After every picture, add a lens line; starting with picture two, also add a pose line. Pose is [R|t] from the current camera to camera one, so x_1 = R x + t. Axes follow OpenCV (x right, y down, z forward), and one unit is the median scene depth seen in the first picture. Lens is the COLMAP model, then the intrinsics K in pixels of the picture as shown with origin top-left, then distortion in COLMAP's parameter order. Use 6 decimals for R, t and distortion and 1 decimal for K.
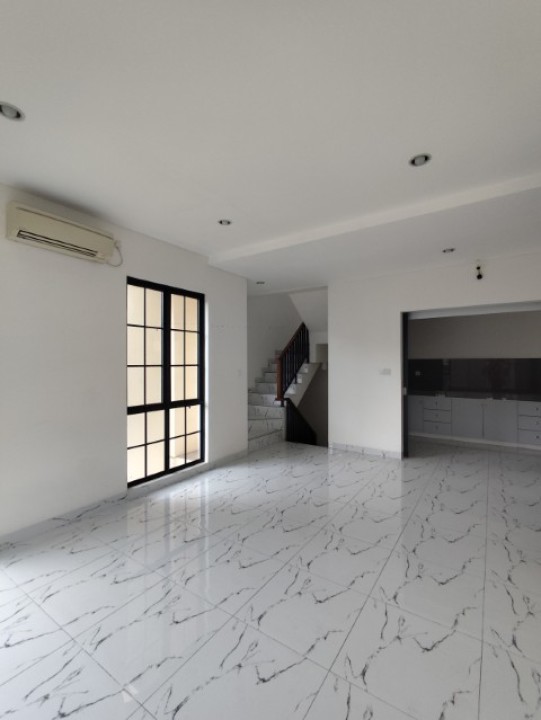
lens RADIAL K [[329.1, 0, 266.1], [0, 329.1, 360.2], [0, 0, 1]] dist [-0.001846, -0.001172]
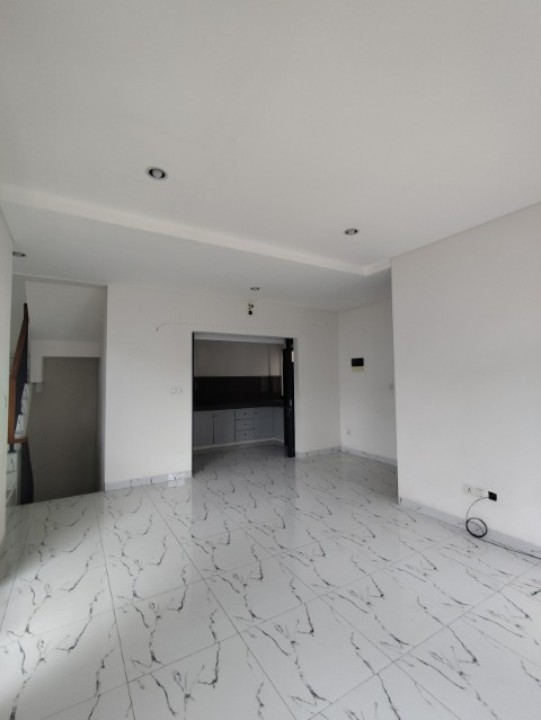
lens RADIAL K [[331.2, 0, 271.4], [0, 331.2, 357.9], [0, 0, 1]] dist [-0.000305, -0.000228]
pose [[0.410410, 0.052950, 0.910363, -0.458691], [0.005433, 0.998153, -0.060505, 0.000961], [-0.911885, 0.029778, 0.409364, 0.377792]]
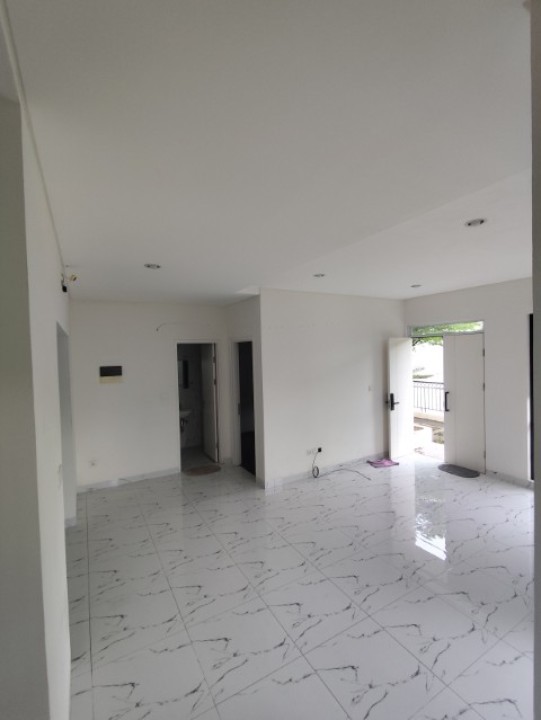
lens RADIAL K [[329.1, 0, 266.1], [0, 329.1, 360.2], [0, 0, 1]] dist [-0.001846, -0.001172]
pose [[-0.902106, 0.014815, 0.431259, -0.008848], [0.025767, 0.999476, 0.019566, -0.104936], [-0.430744, 0.028763, -0.902016, 1.355654]]
